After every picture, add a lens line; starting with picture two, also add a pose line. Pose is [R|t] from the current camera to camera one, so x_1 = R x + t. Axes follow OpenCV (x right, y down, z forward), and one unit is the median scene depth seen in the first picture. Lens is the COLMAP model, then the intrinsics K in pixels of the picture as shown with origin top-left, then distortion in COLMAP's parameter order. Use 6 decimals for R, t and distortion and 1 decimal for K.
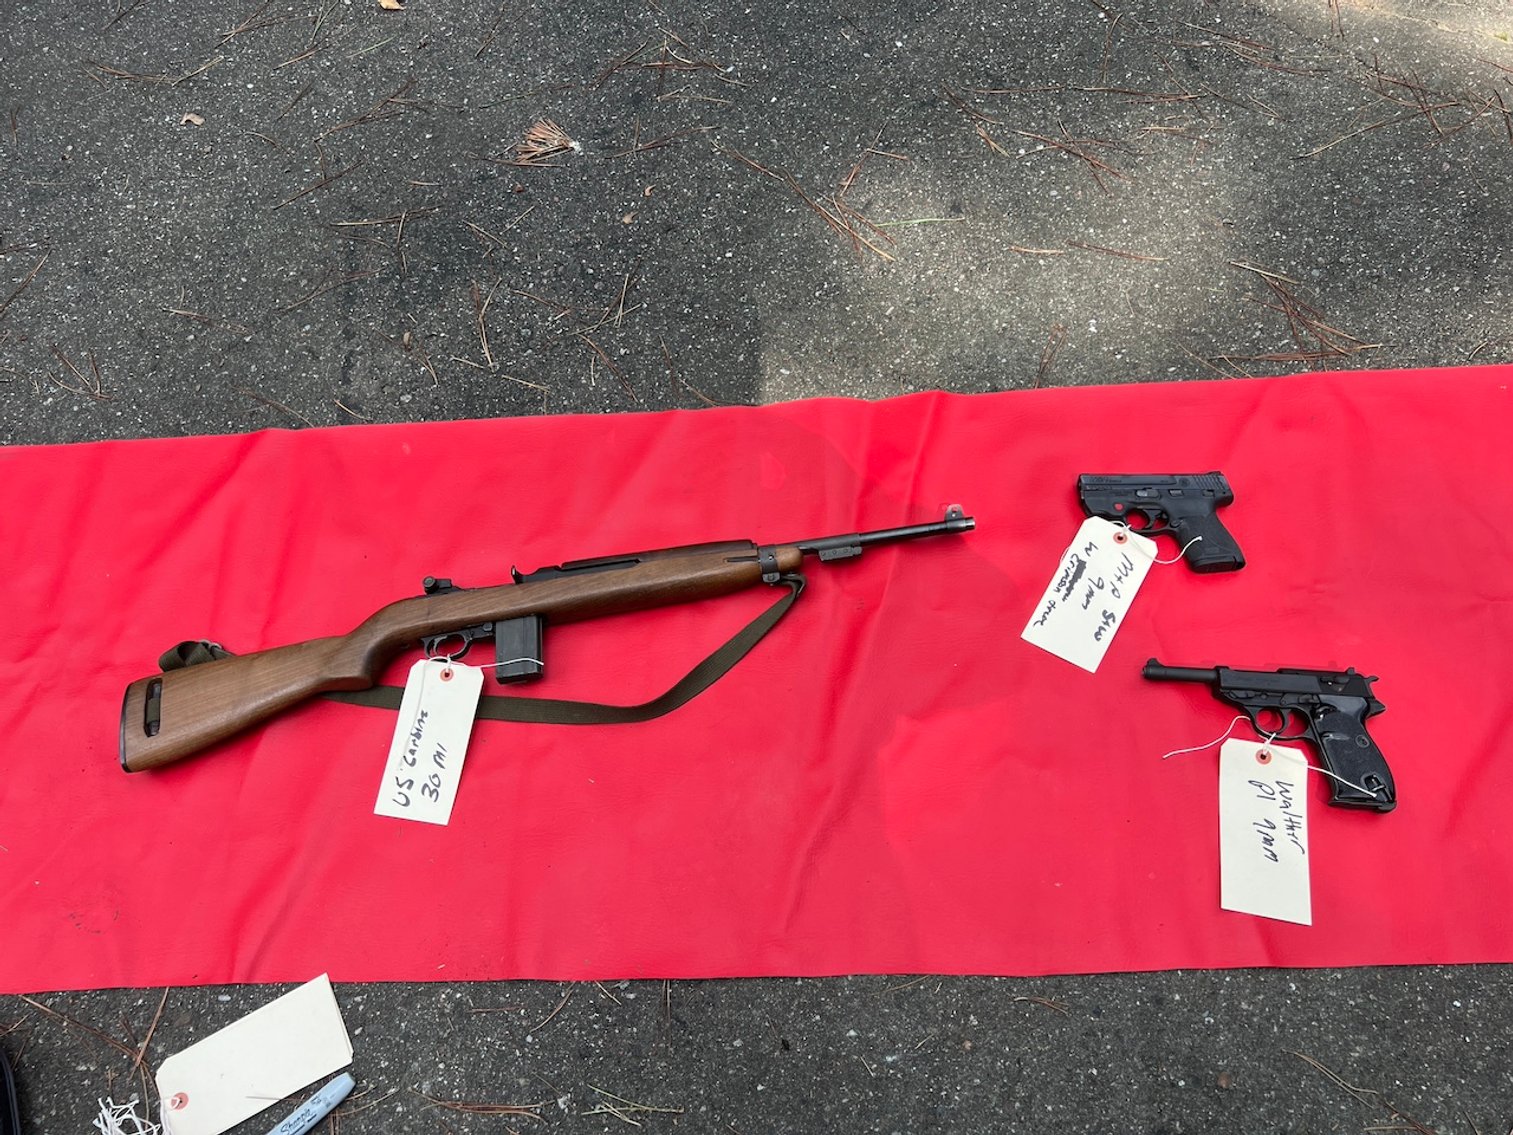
lens RADIAL K [[1147.2, 0, 739.4], [0, 1147.2, 580.1], [0, 0, 1]] dist [0.049950, -0.062882]
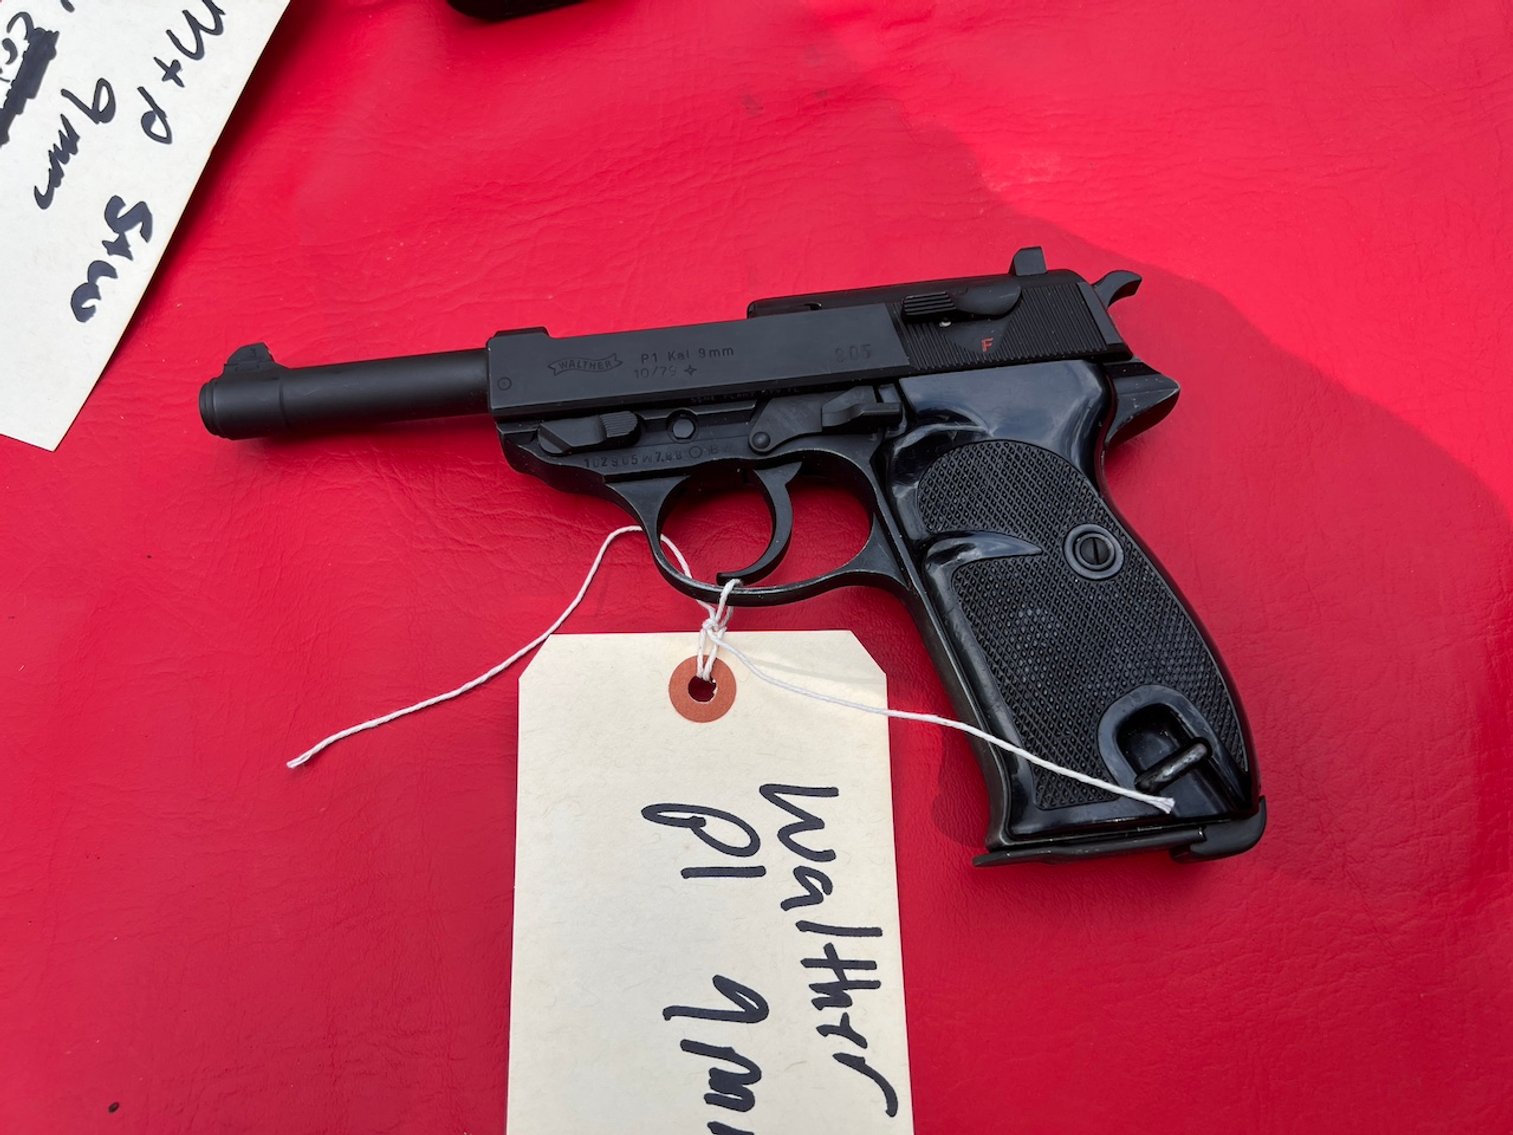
lens RADIAL K [[1147.2, 0, 757.7], [0, 1147.2, 579.4], [0, 0, 1]] dist [0.049950, -0.062882]
pose [[0.977762, -0.168406, 0.124979, 0.396573], [0.153933, 0.981051, 0.117660, 0.096531], [-0.142426, -0.095805, 0.985158, 0.703086]]
